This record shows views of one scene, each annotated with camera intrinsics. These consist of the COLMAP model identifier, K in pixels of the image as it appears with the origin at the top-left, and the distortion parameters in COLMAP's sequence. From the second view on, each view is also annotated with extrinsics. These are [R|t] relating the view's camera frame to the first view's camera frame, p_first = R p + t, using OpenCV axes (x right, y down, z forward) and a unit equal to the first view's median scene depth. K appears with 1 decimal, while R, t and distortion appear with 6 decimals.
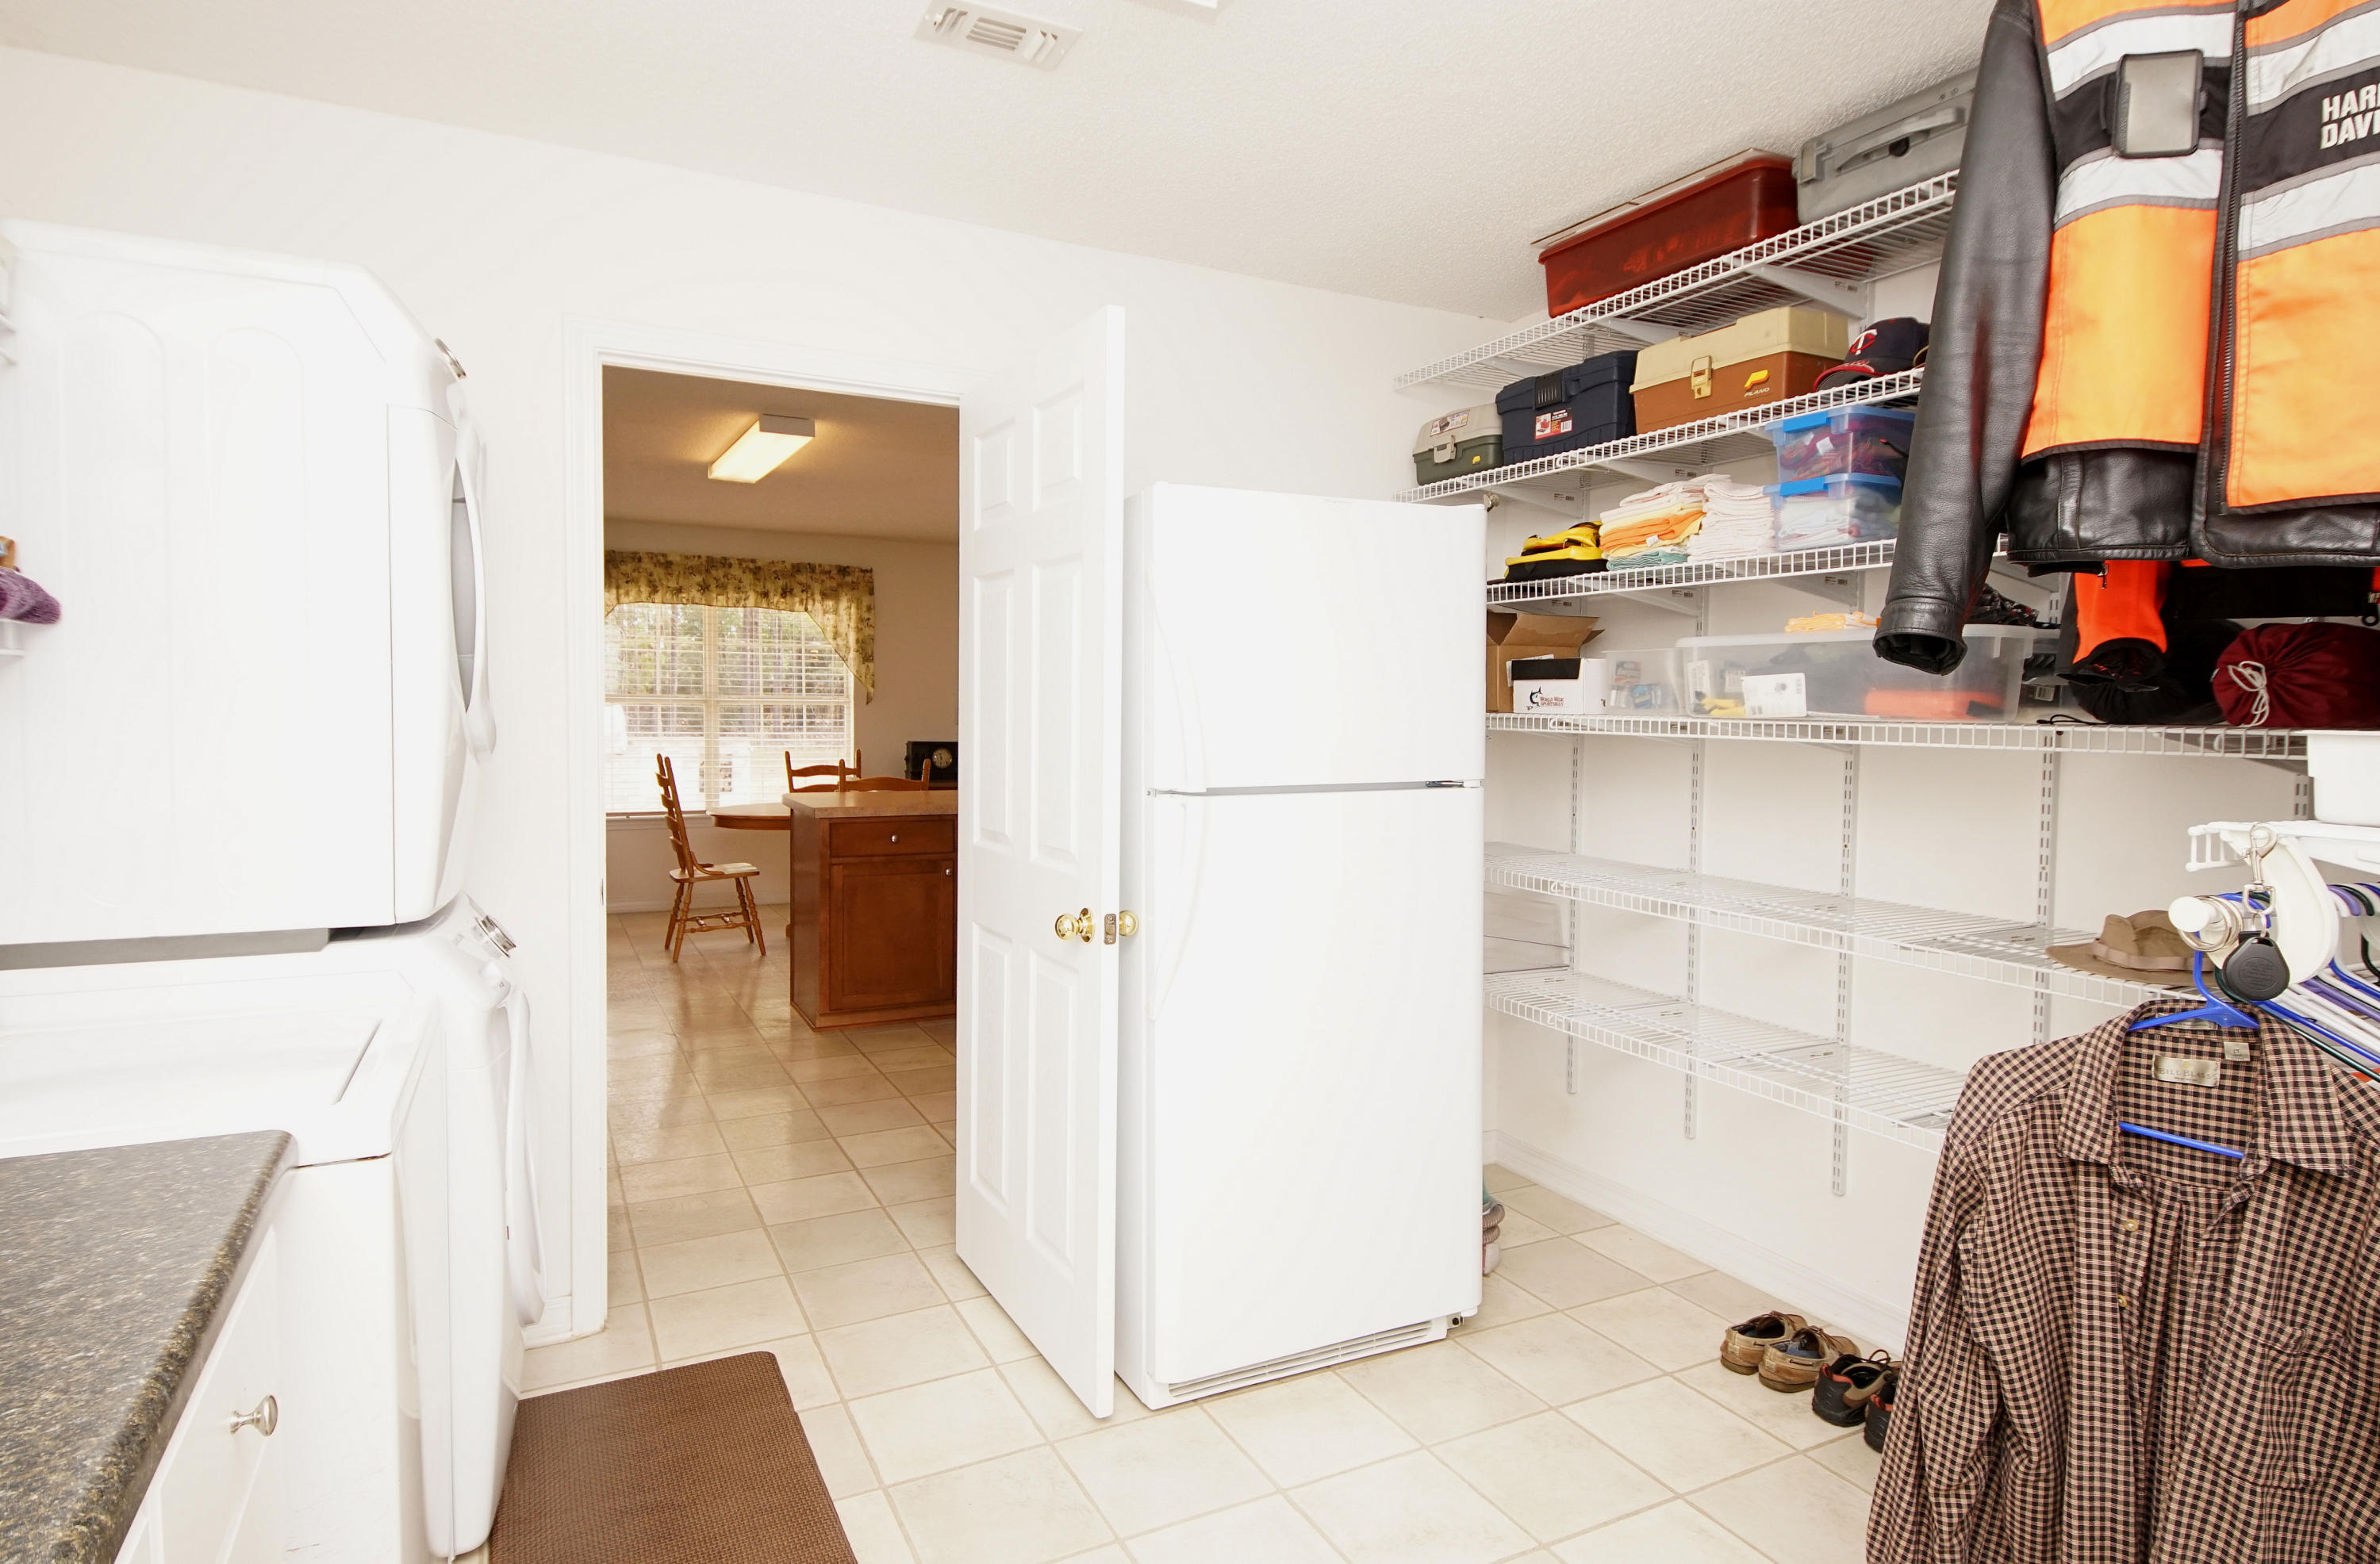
lens RADIAL K [[1310.0, 0, 1180.6], [0, 1310.0, 773.8], [0, 0, 1]] dist [0.001031, -0.001262]
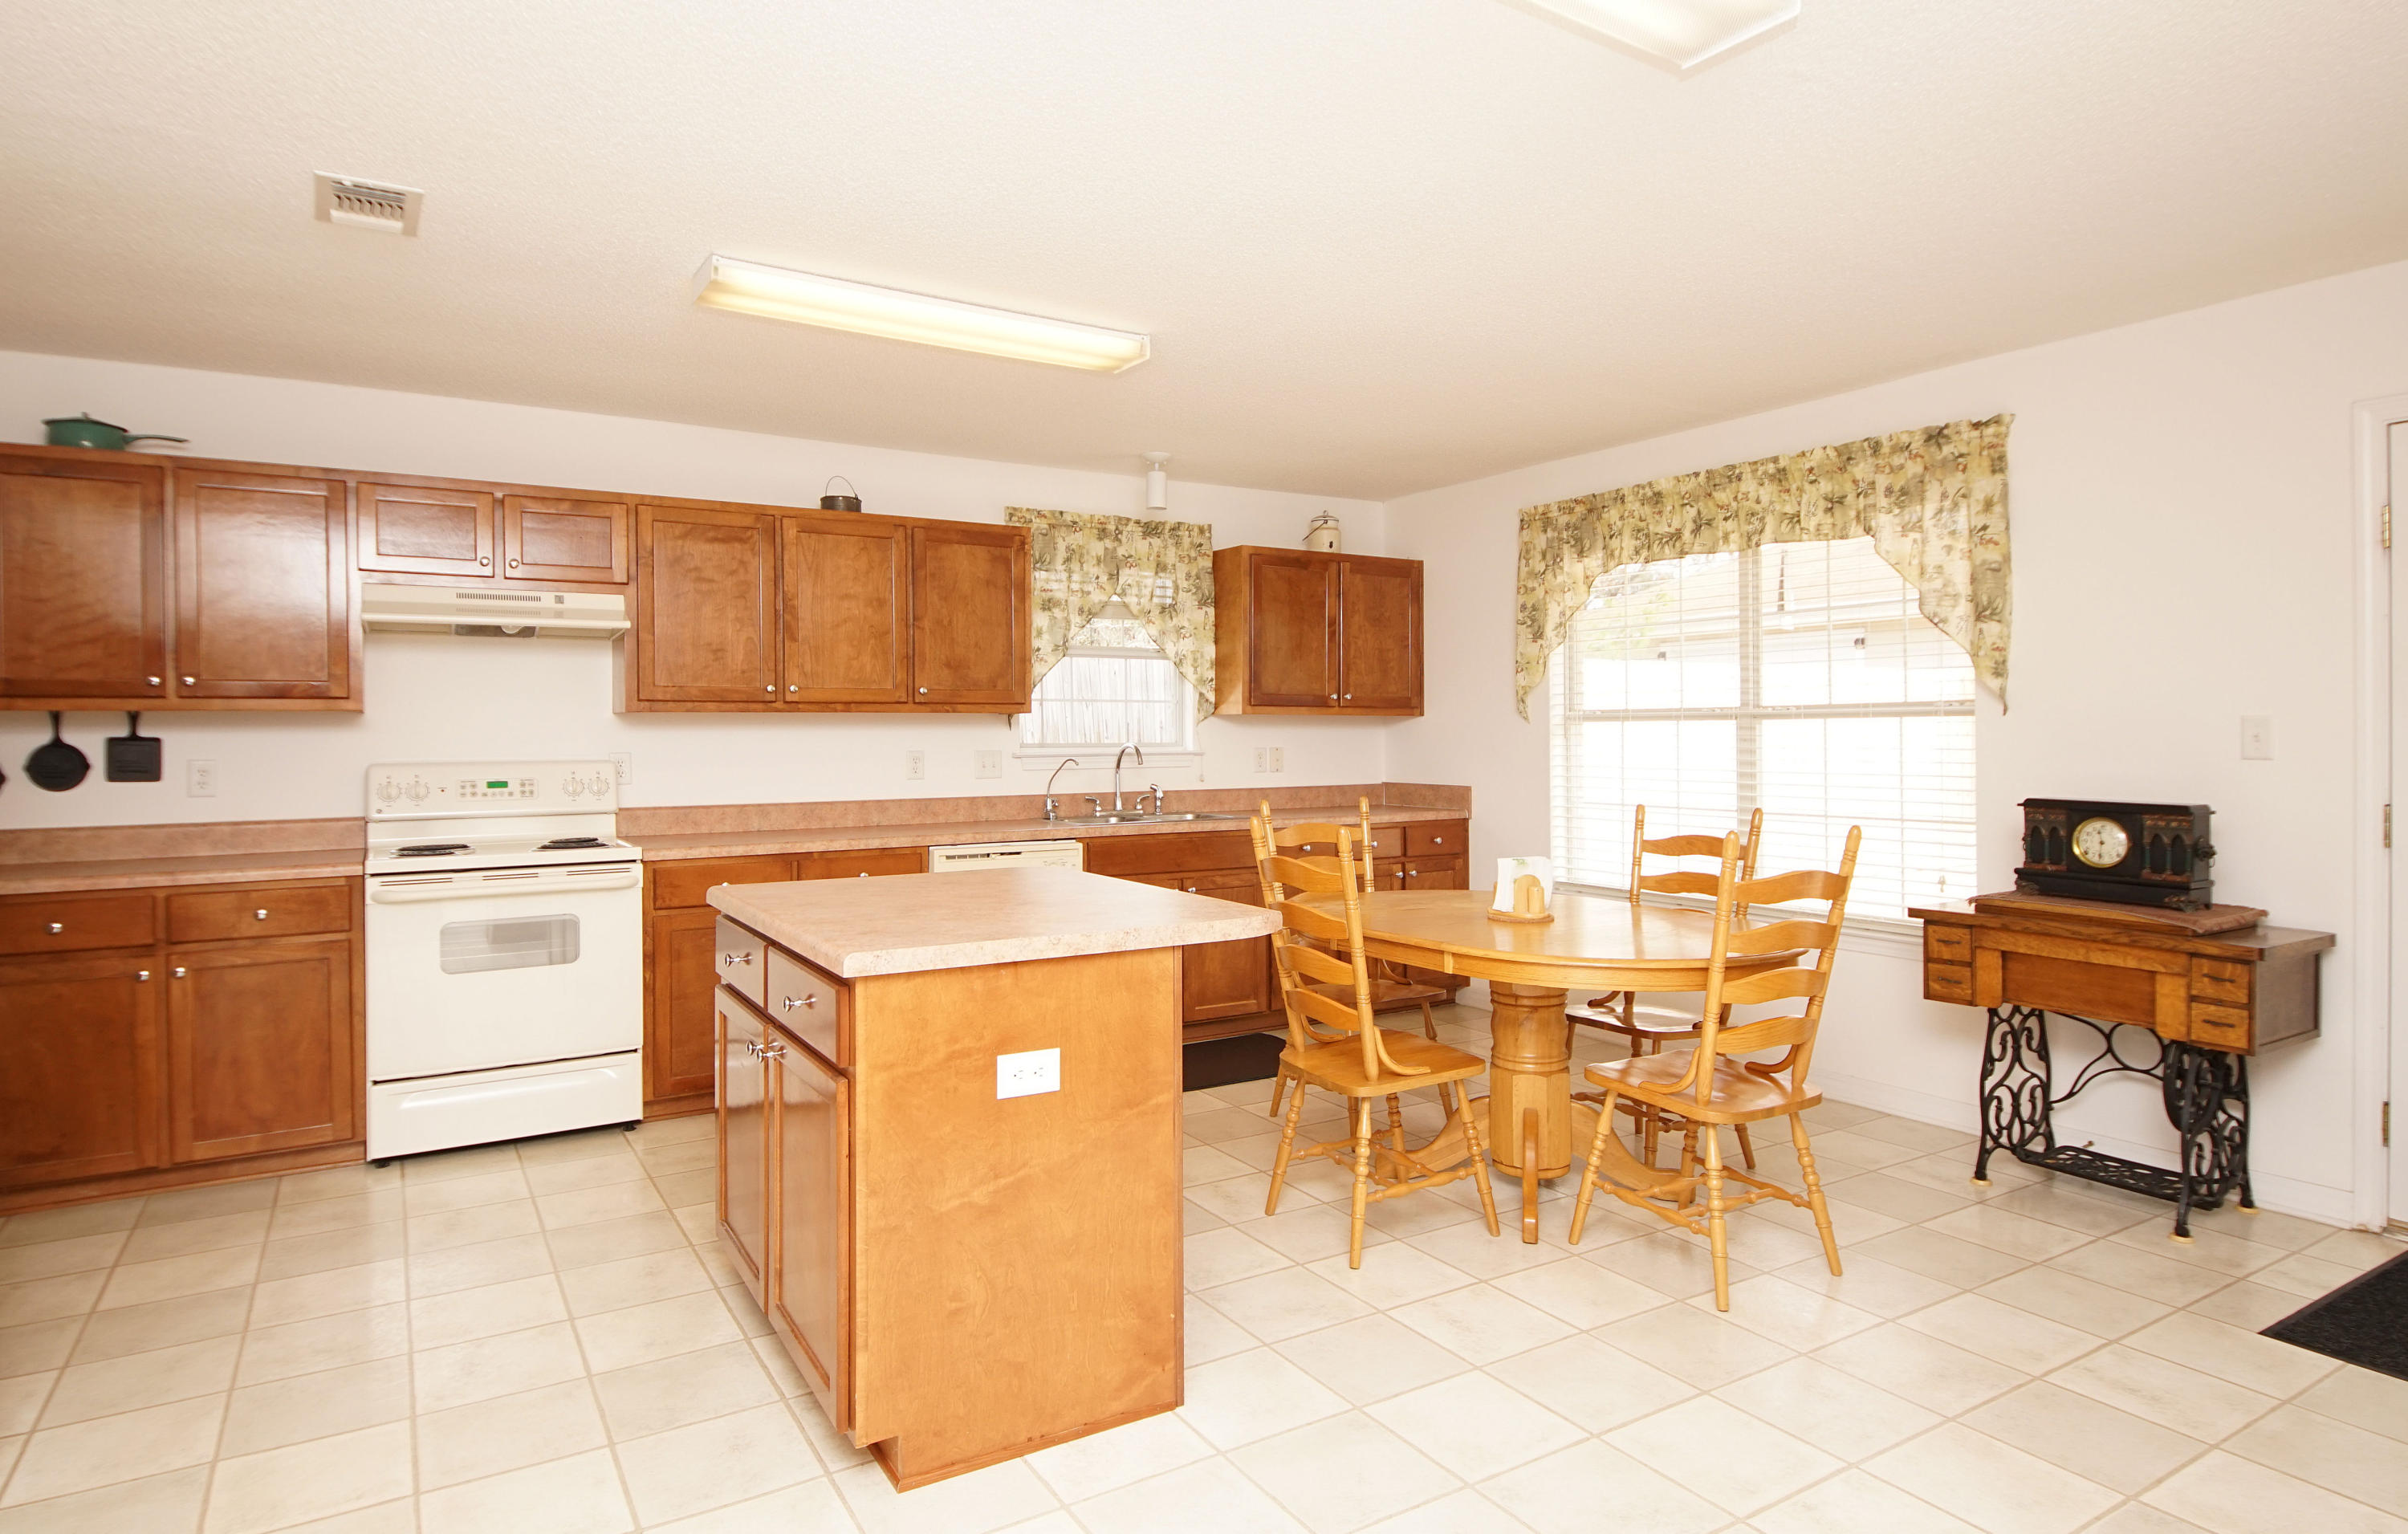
lens RADIAL K [[1290.6, 0, 1206.3], [0, 1290.6, 740.3], [0, 0, 1]] dist [-0.001924, -0.001041]
pose [[0.077197, -0.002884, -0.997012, 0.209215], [-0.032451, 0.999459, -0.005404, -0.033480], [0.996488, 0.032771, 0.077062, 0.744469]]
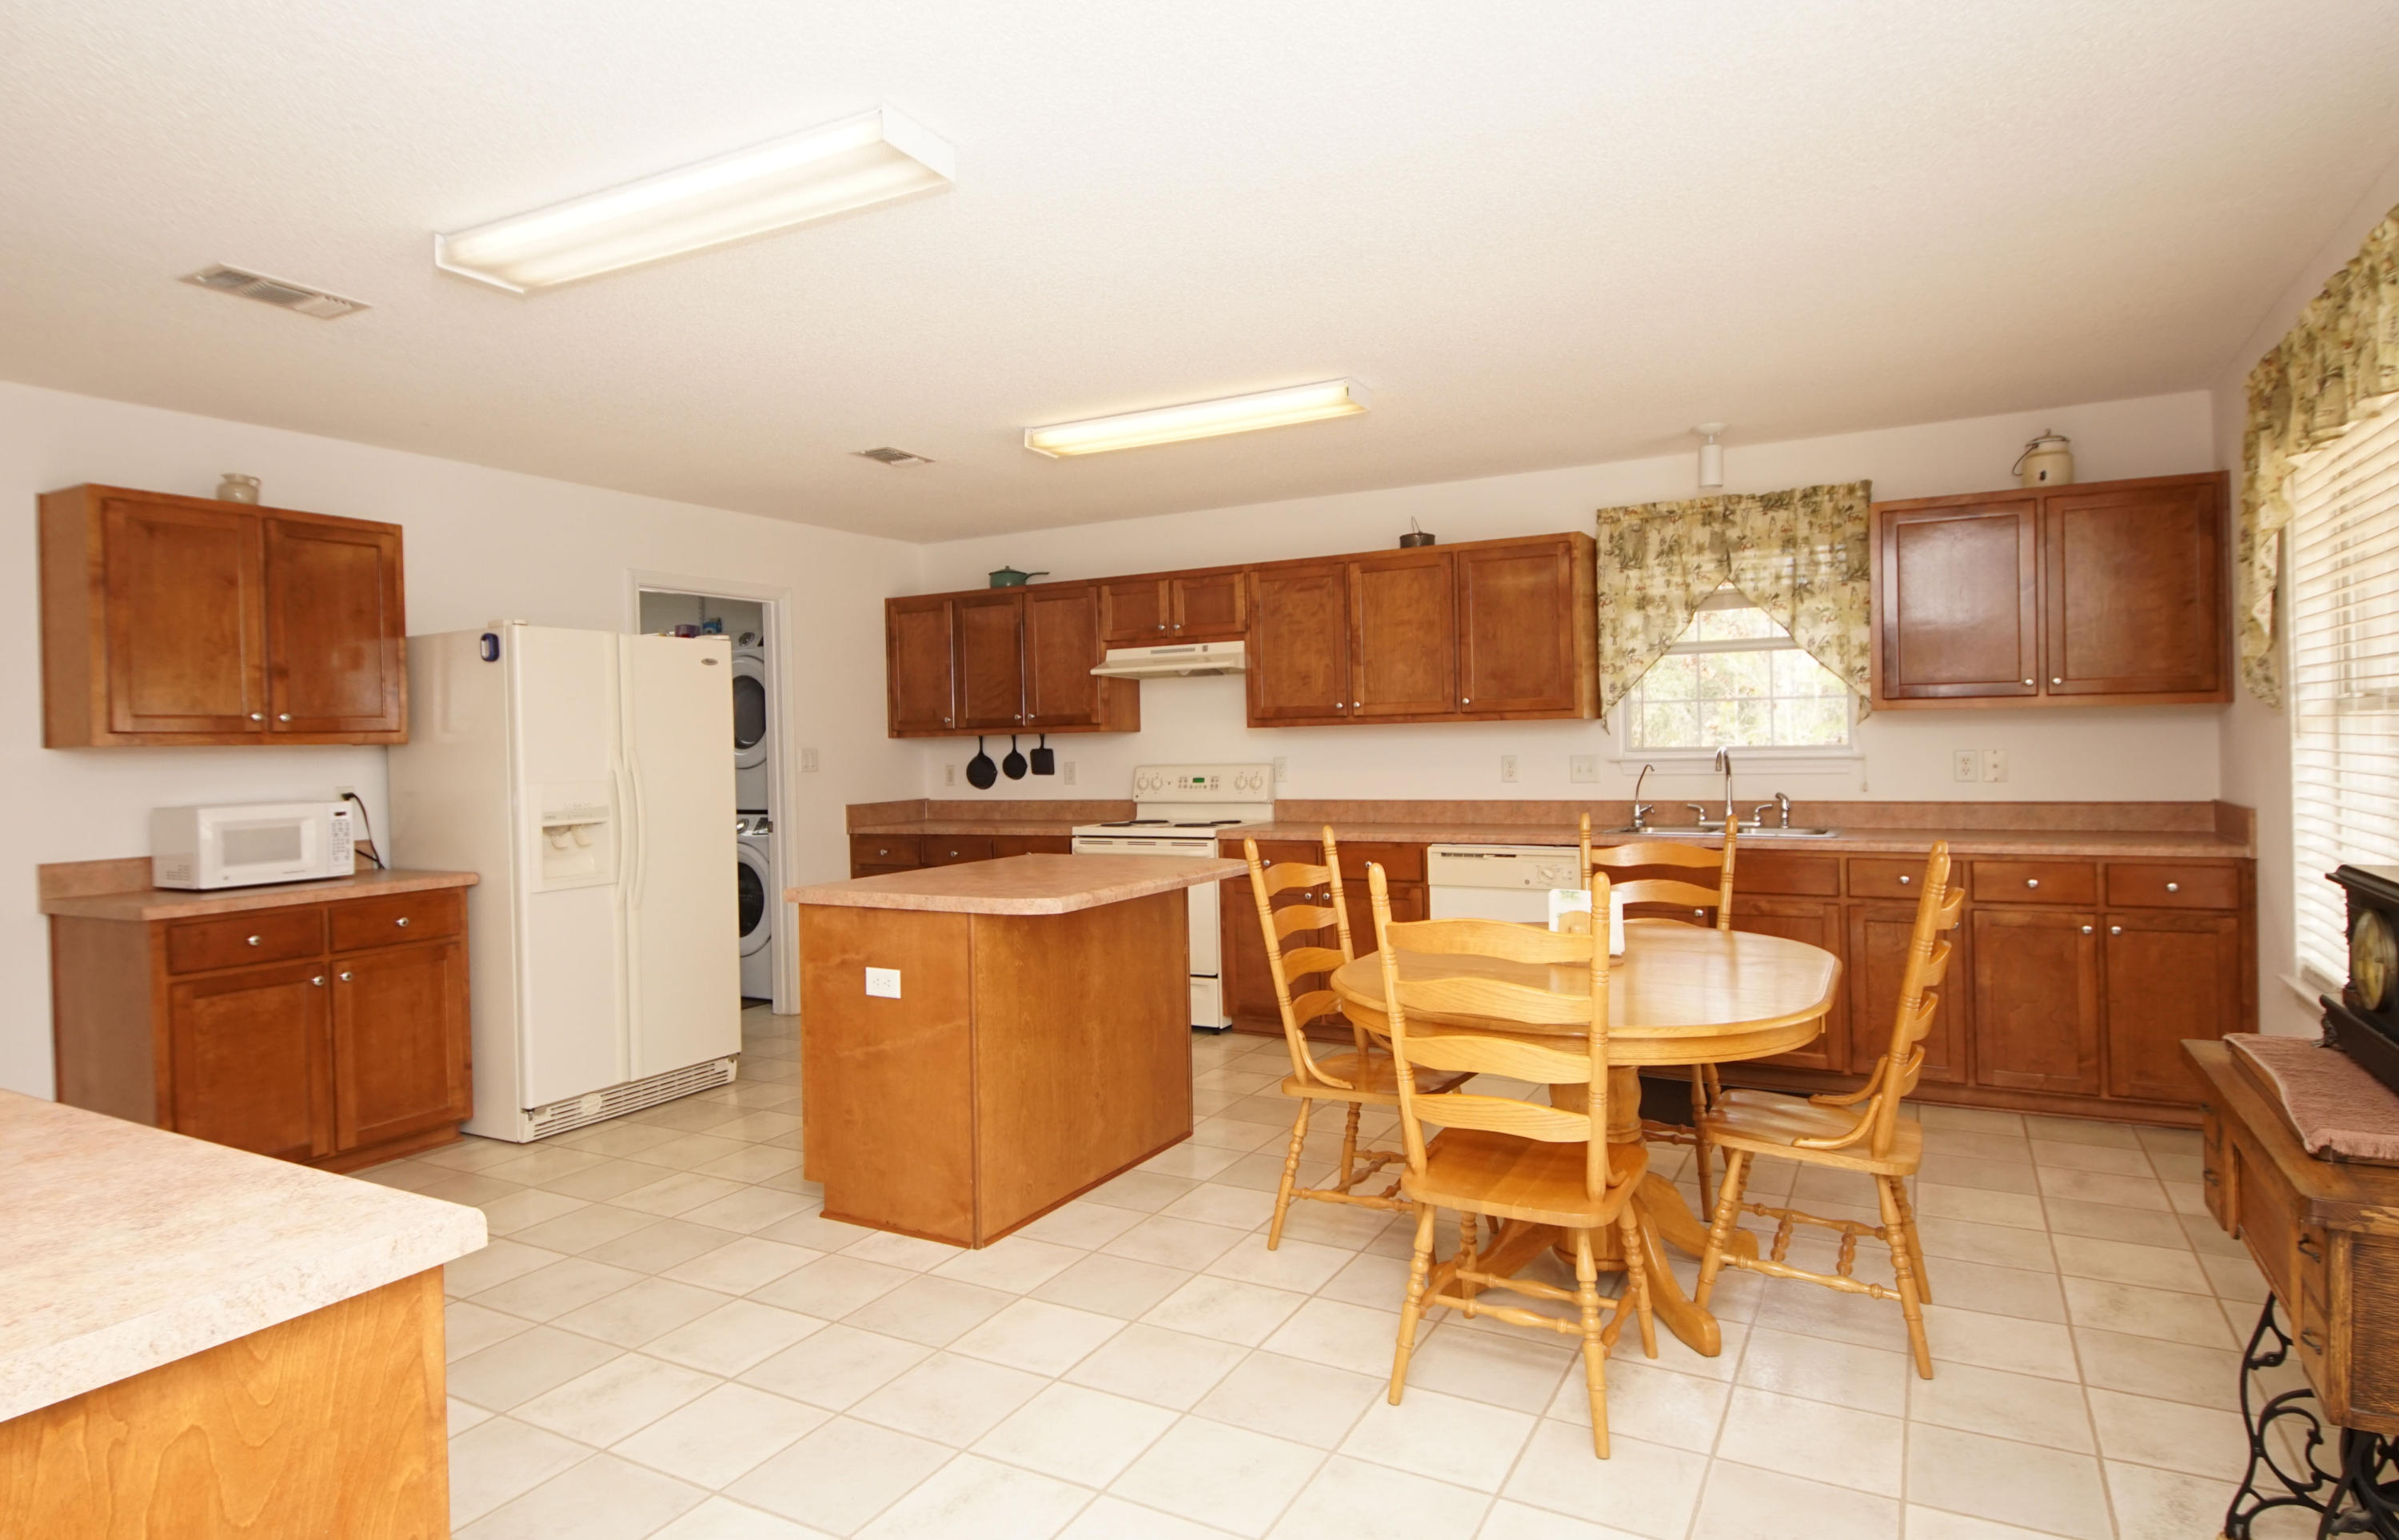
lens RADIAL K [[1313.1, 0, 1204.9], [0, 1313.1, 754.2], [0, 0, 1]] dist [0.017380, -0.000107]
pose [[-0.826060, 0.017866, -0.563299, 0.083702], [-0.004795, 0.999238, 0.038724, -0.054375], [0.563562, 0.034689, -0.825345, 1.144158]]
